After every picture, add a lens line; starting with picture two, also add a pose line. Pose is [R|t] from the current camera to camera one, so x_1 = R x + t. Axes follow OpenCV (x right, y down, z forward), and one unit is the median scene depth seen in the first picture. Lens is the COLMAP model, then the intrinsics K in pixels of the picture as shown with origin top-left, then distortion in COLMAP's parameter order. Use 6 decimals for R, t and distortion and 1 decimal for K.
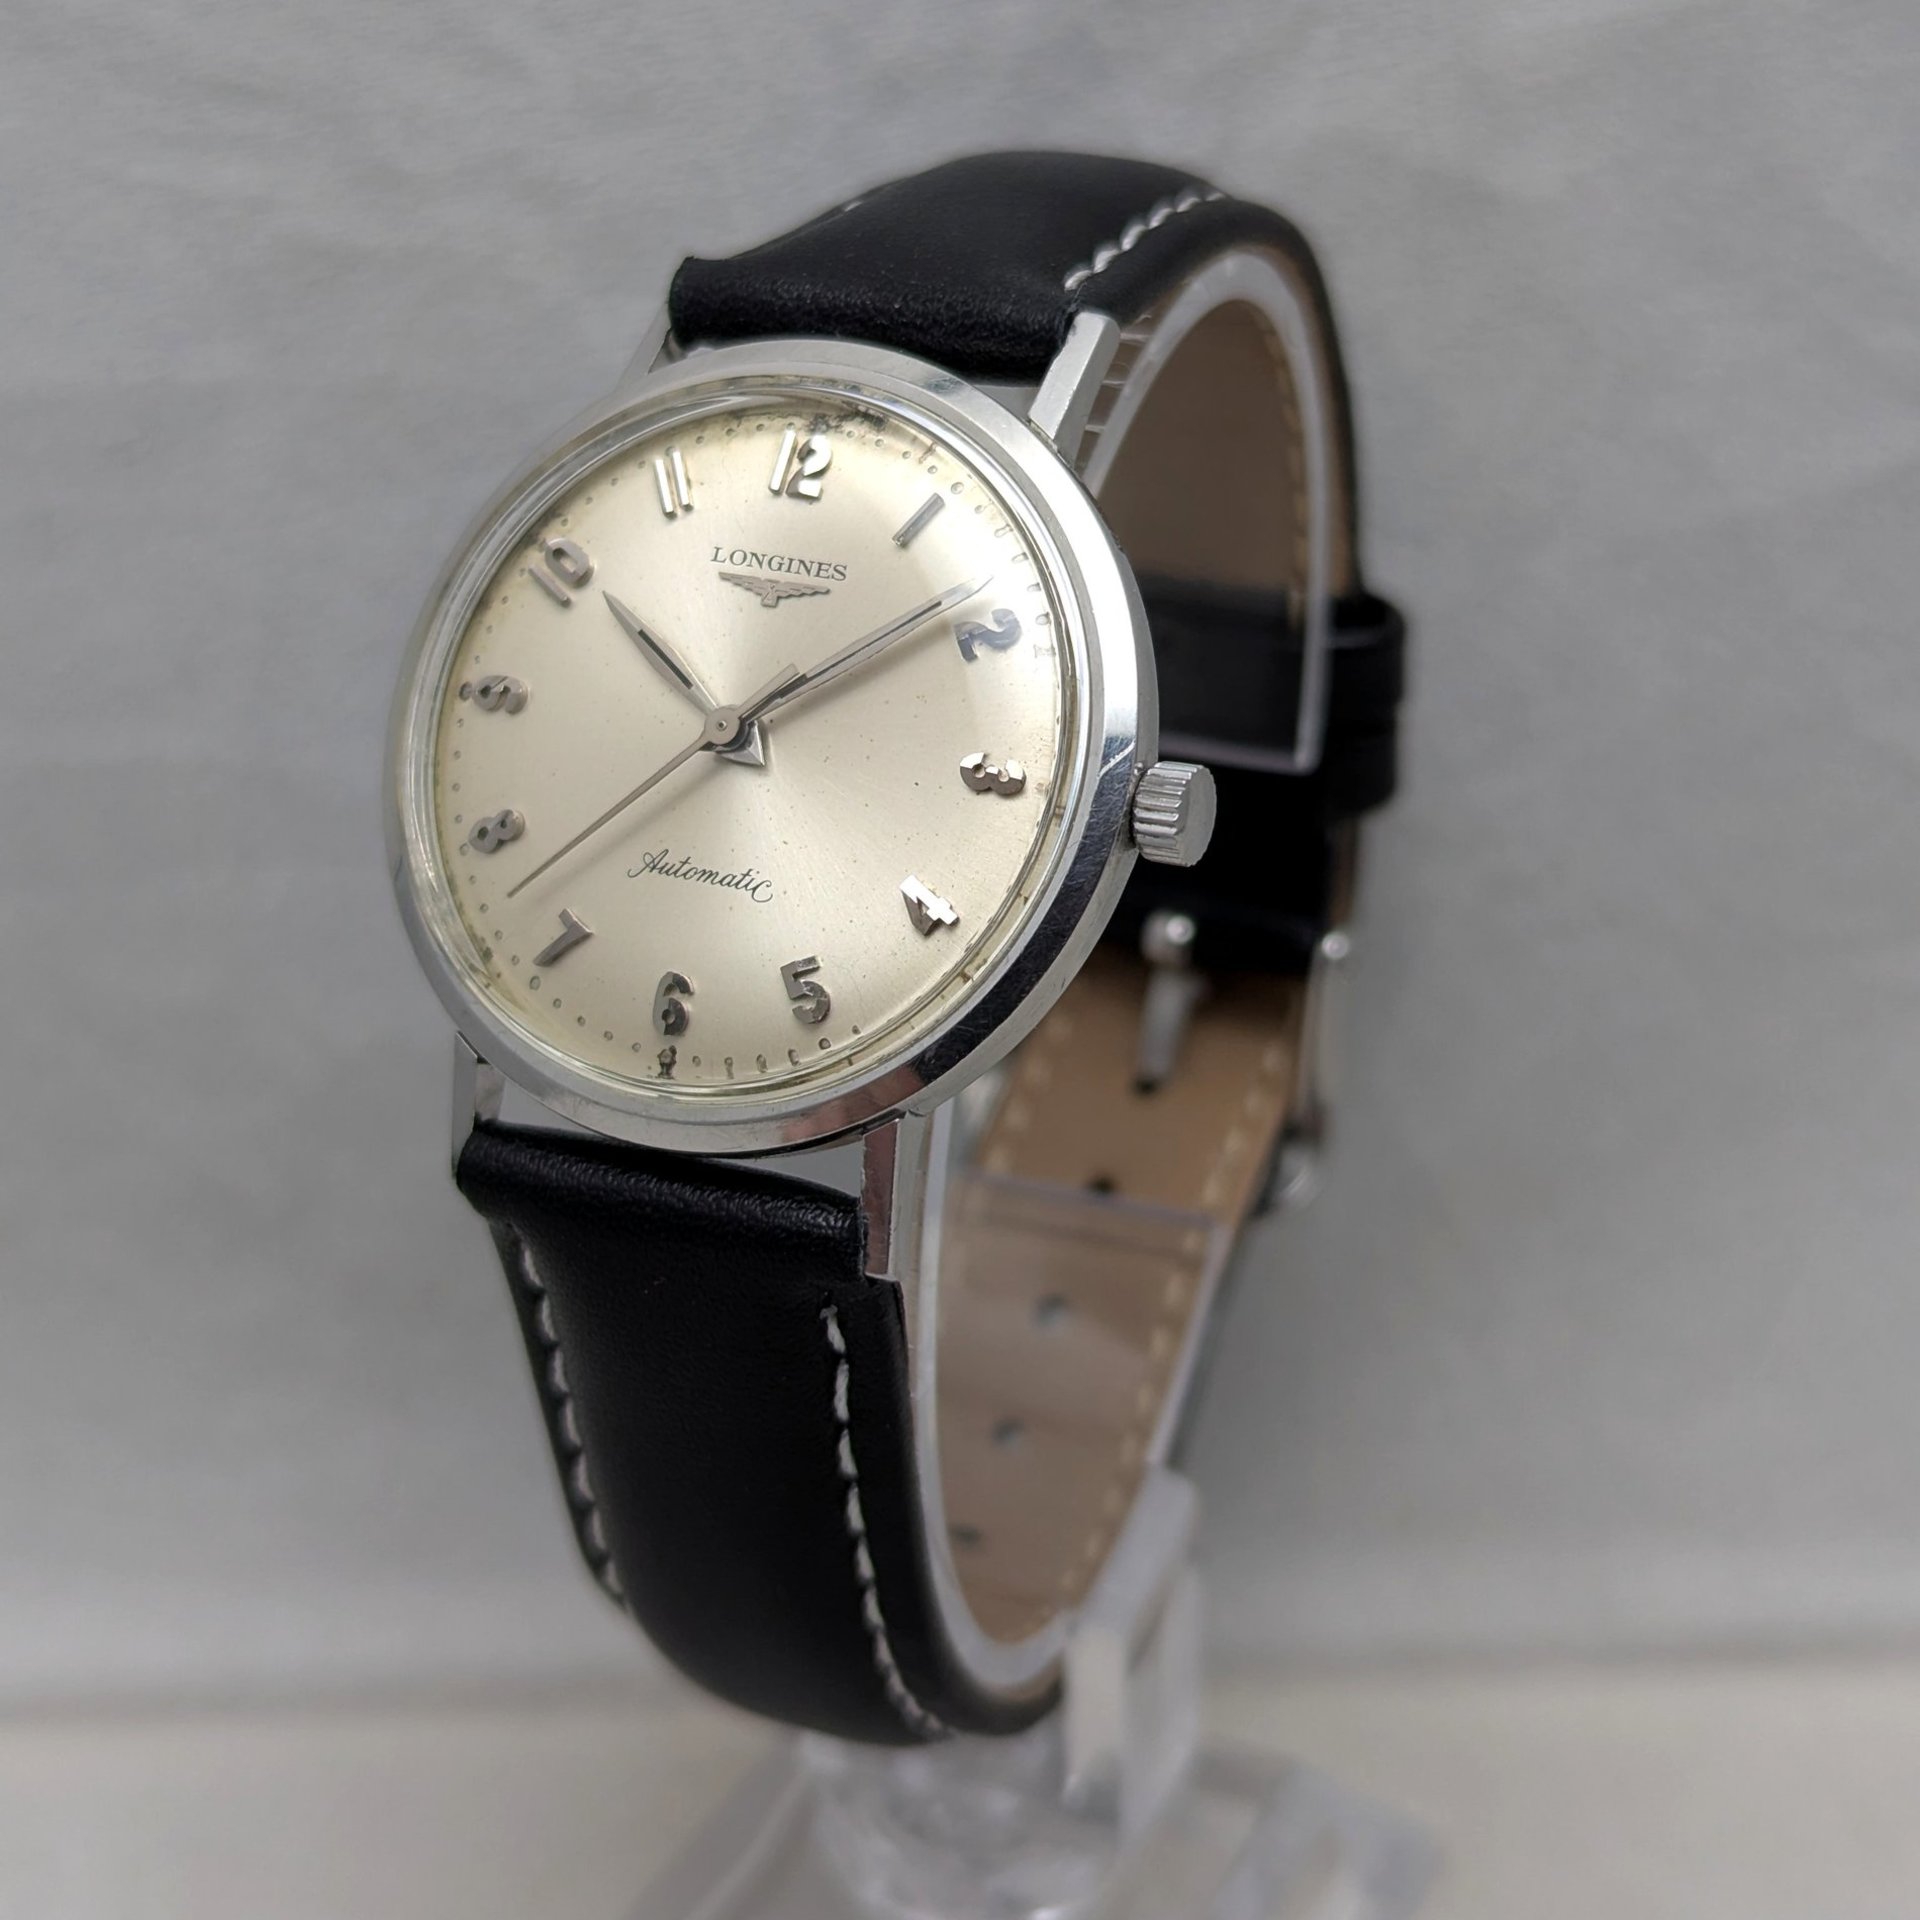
lens RADIAL K [[3196.7, 0, 949.7], [0, 3196.7, 980.2], [0, 0, 1]] dist [0.730819, 0.000000]
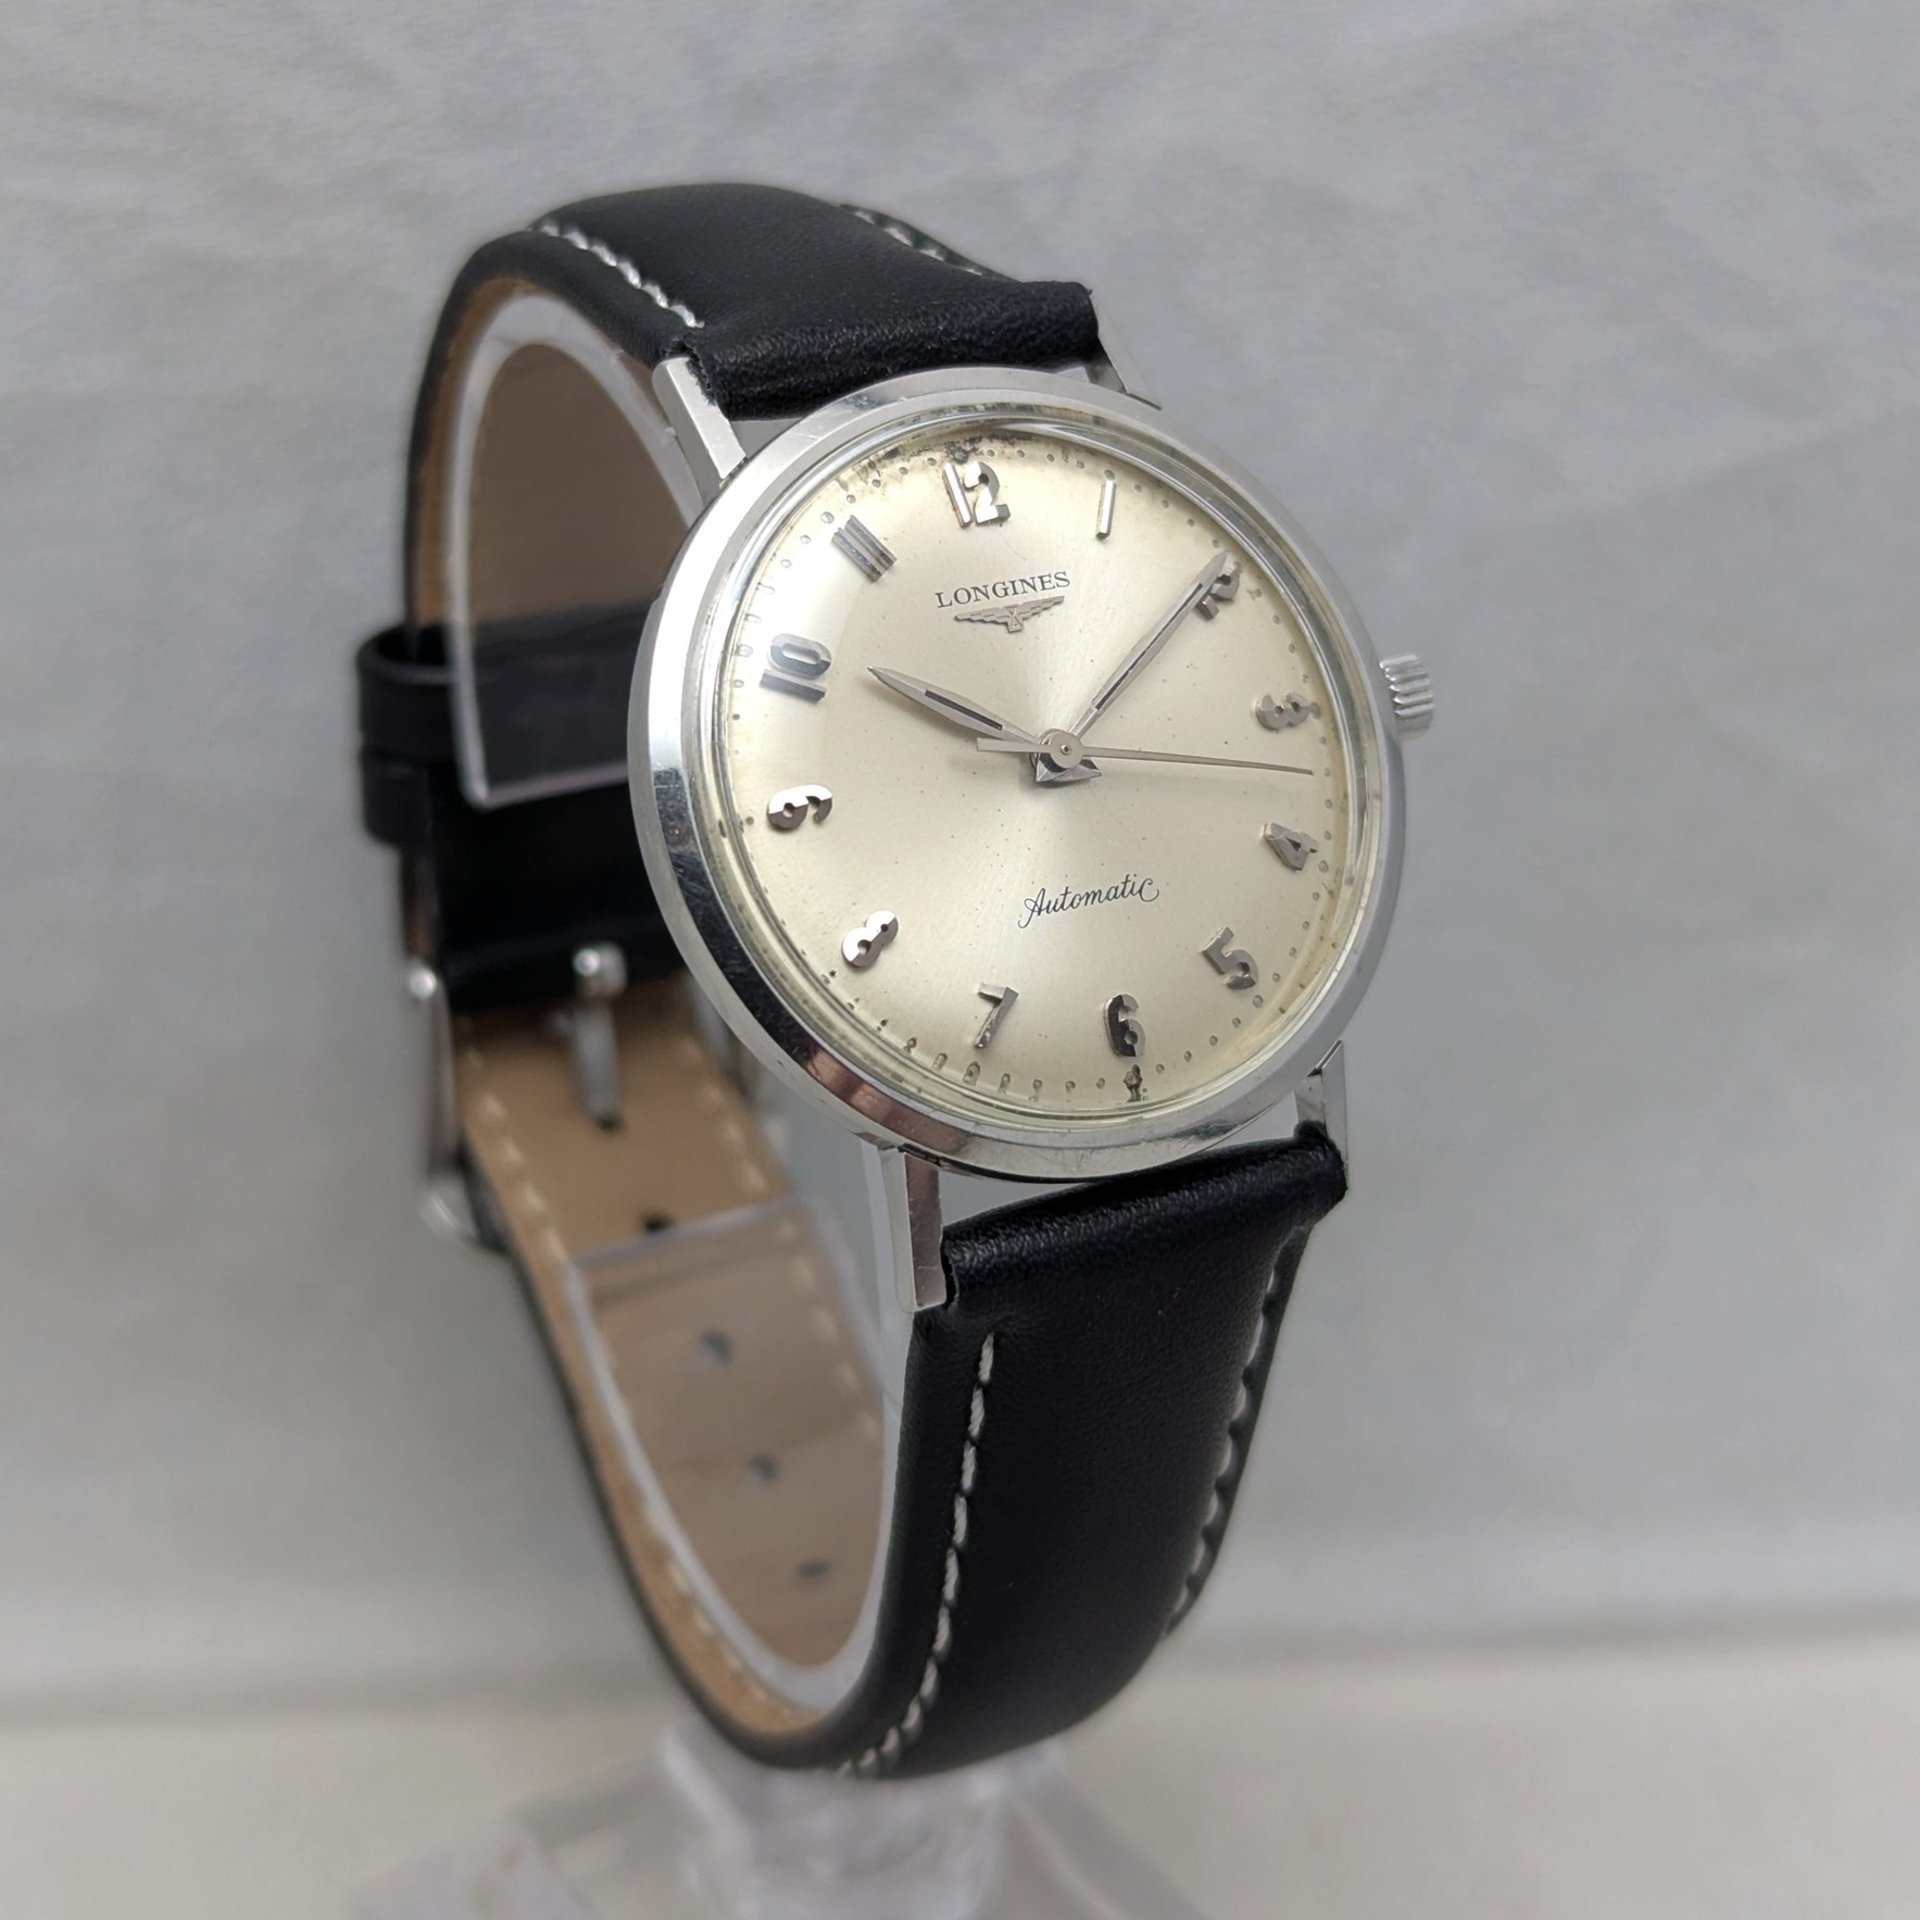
lens RADIAL K [[3196.7, 0, 953.8], [0, 3196.7, 956.4], [0, 0, 1]] dist [0.730819, 0.000000]
pose [[0.586947, -0.321369, 0.743111, -0.844421], [0.332938, 0.932455, 0.140283, -0.168842], [-0.738001, 0.165071, 0.654298, 0.379639]]
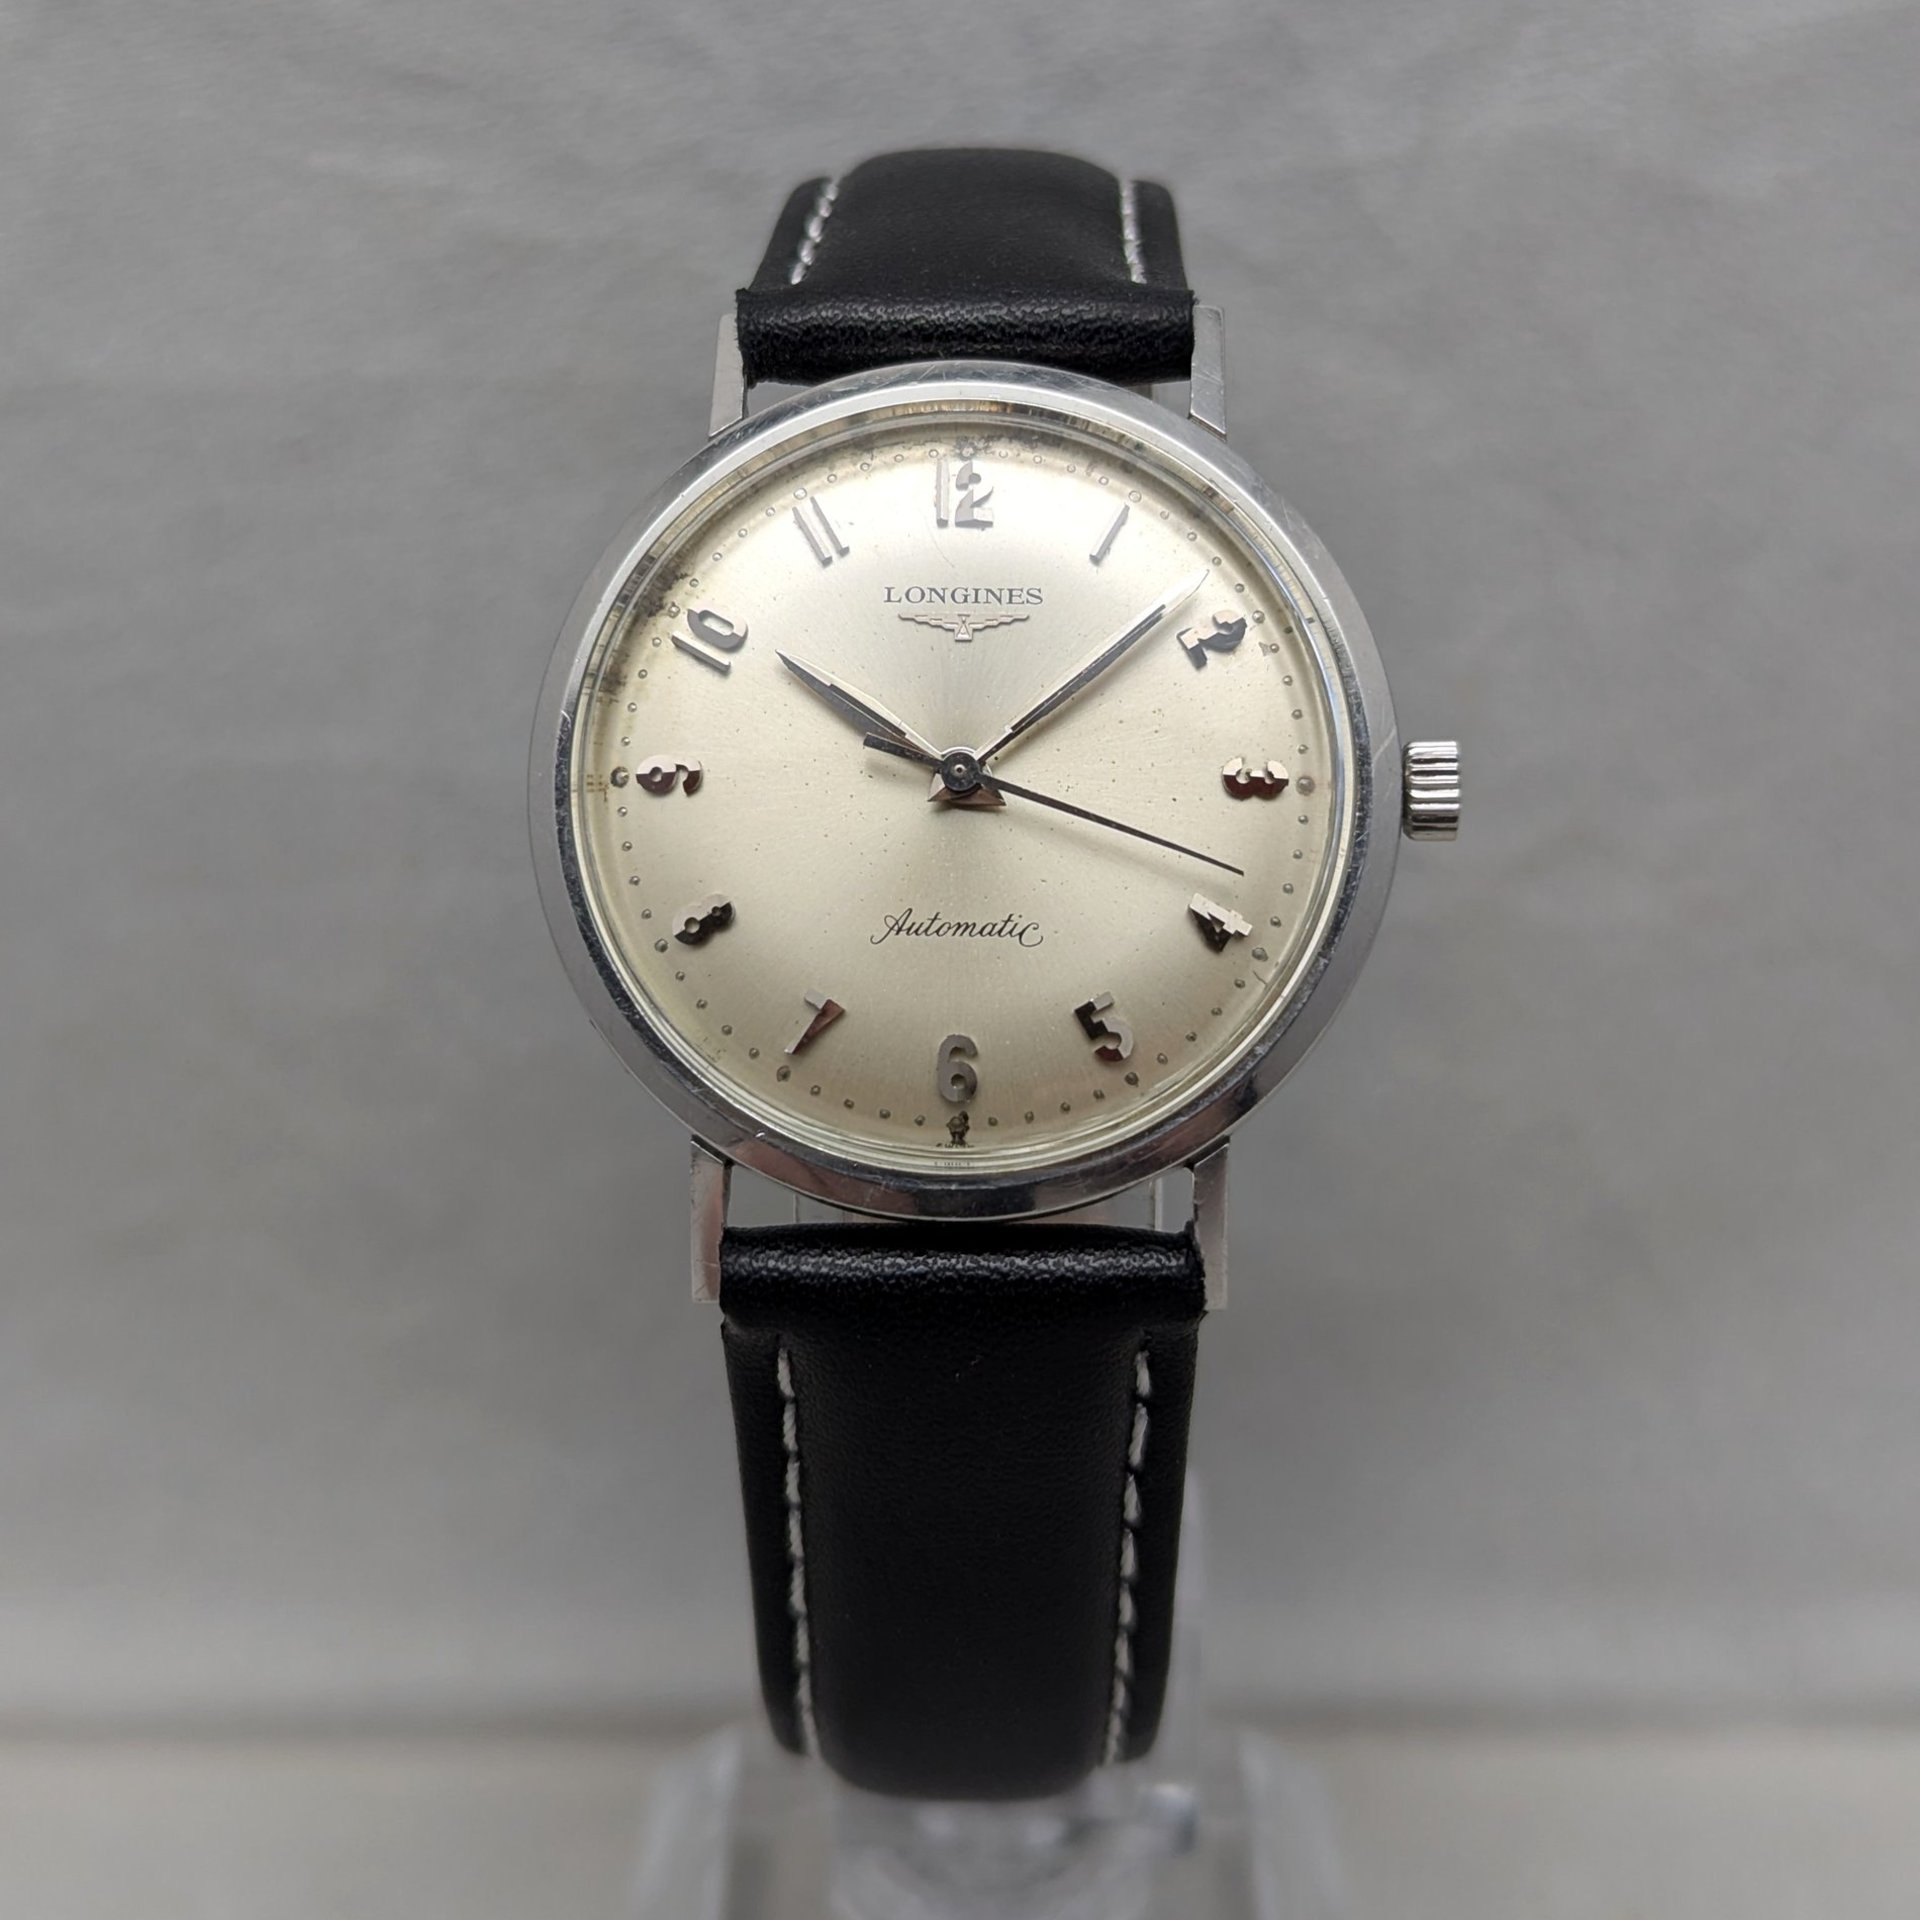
lens RADIAL K [[3196.7, 0, 962.1], [0, 3196.7, 942.1], [0, 0, 1]] dist [0.730819, 0.000000]
pose [[0.908507, -0.162924, 0.384799, -0.438651], [0.161588, 0.986200, 0.036050, -0.062478], [-0.385362, 0.029427, 0.922296, 0.126129]]
